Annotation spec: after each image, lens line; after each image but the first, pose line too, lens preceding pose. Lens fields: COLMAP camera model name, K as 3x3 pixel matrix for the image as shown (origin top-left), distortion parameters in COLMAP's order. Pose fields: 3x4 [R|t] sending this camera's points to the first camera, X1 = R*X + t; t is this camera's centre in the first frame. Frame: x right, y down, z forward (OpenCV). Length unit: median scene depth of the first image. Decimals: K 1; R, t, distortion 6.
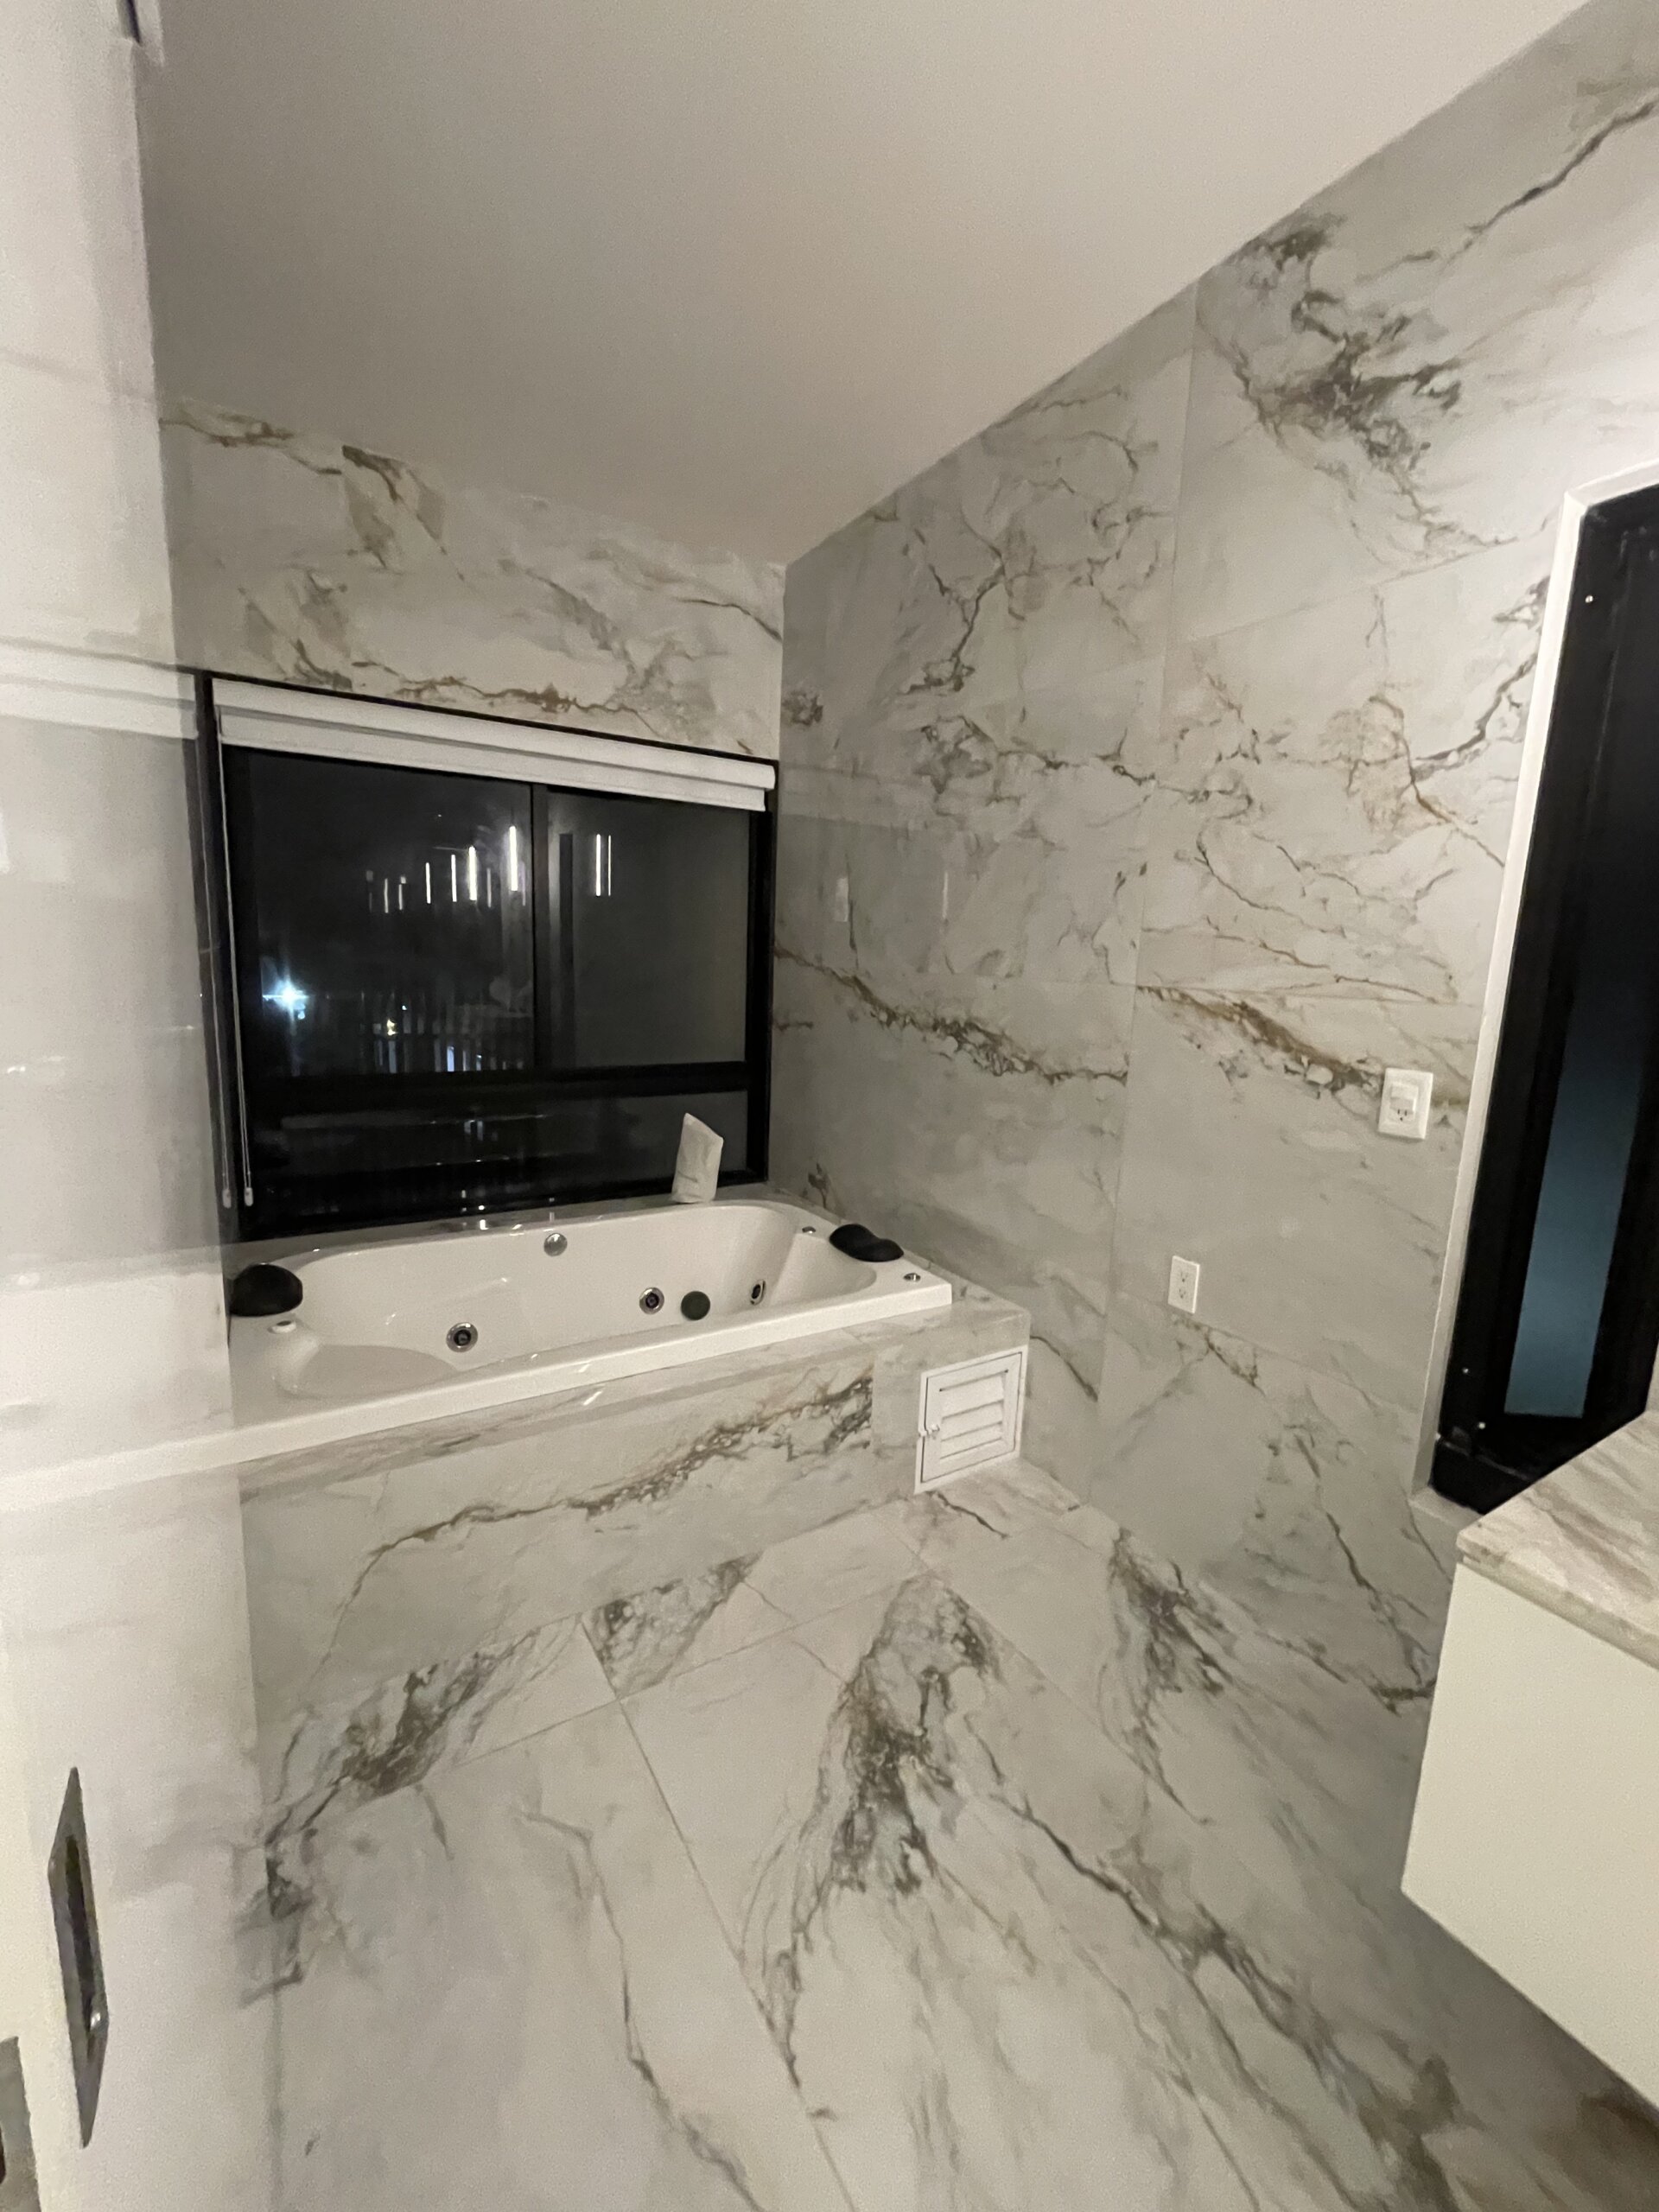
lens RADIAL K [[889.4, 0, 823.5], [0, 889.4, 1100.1], [0, 0, 1]] dist [0.002921, 0.000325]
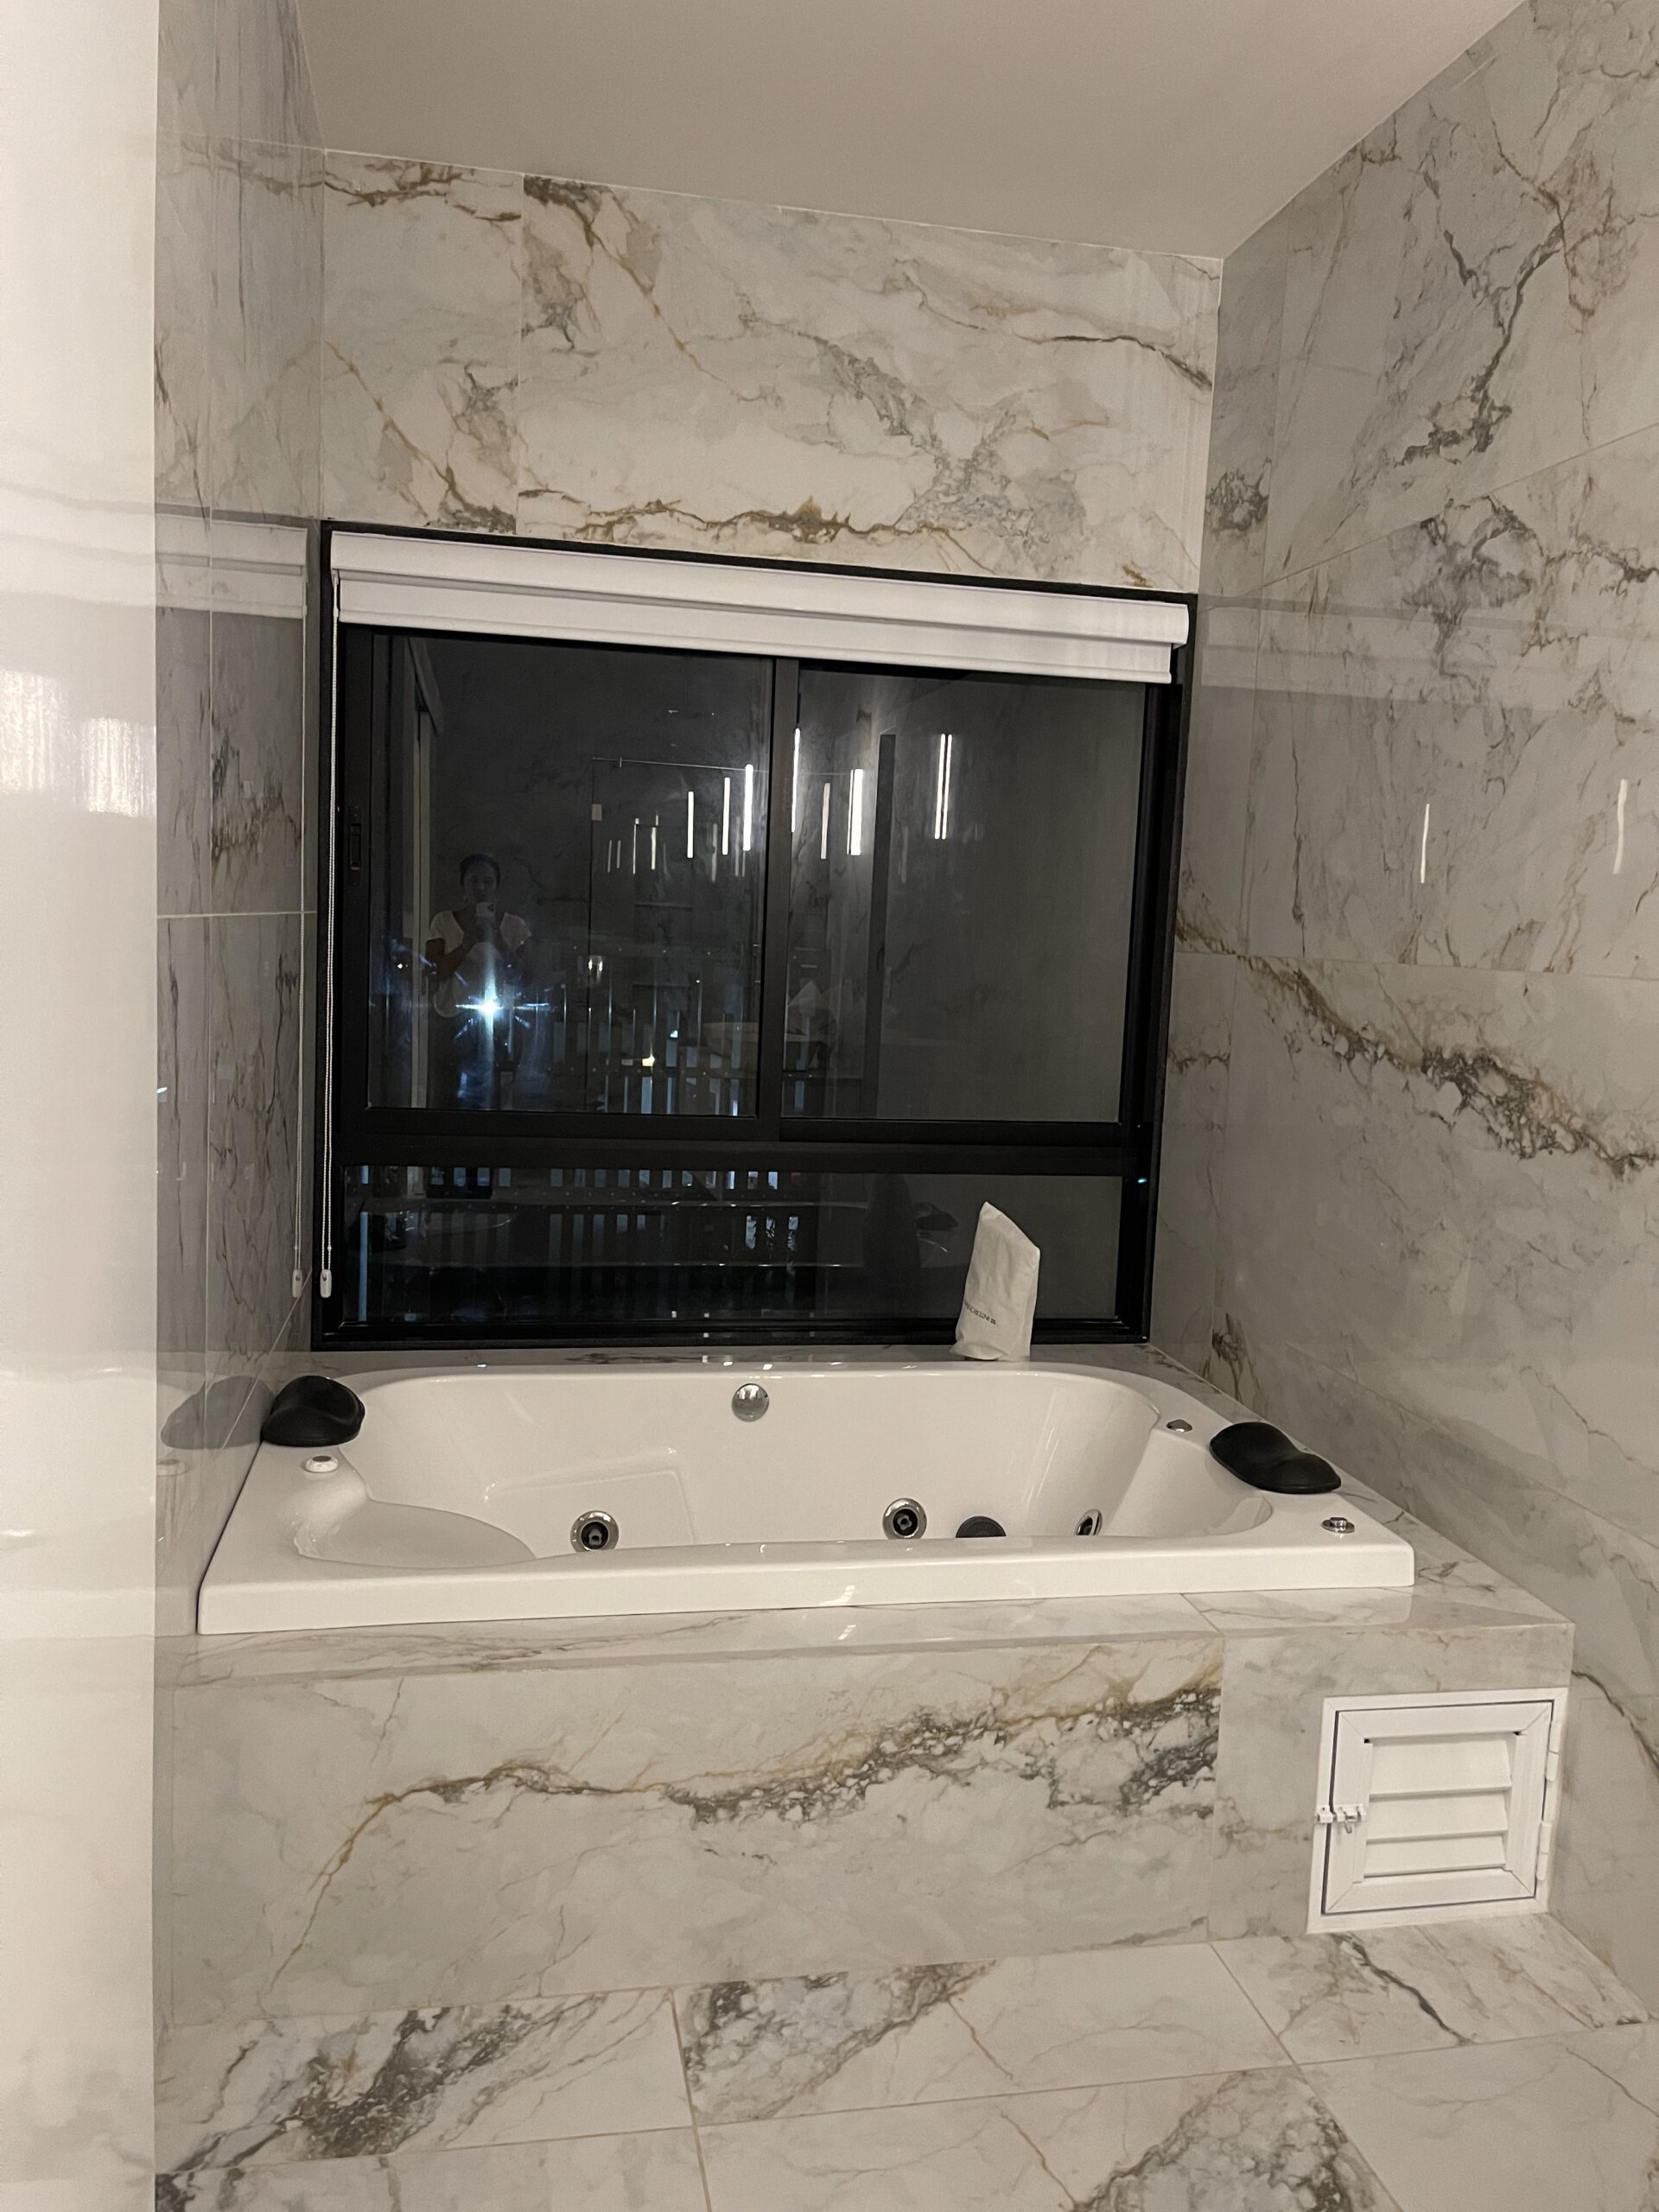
lens RADIAL K [[1659.4, 0, 834.8], [0, 1659.4, 1095.2], [0, 0, 1]] dist [0.096501, -0.121502]
pose [[0.941485, 0.040256, -0.334641, 0.141157], [-0.065218, 0.995836, -0.063690, 0.025673], [0.330684, 0.081787, 0.940191, -0.073081]]
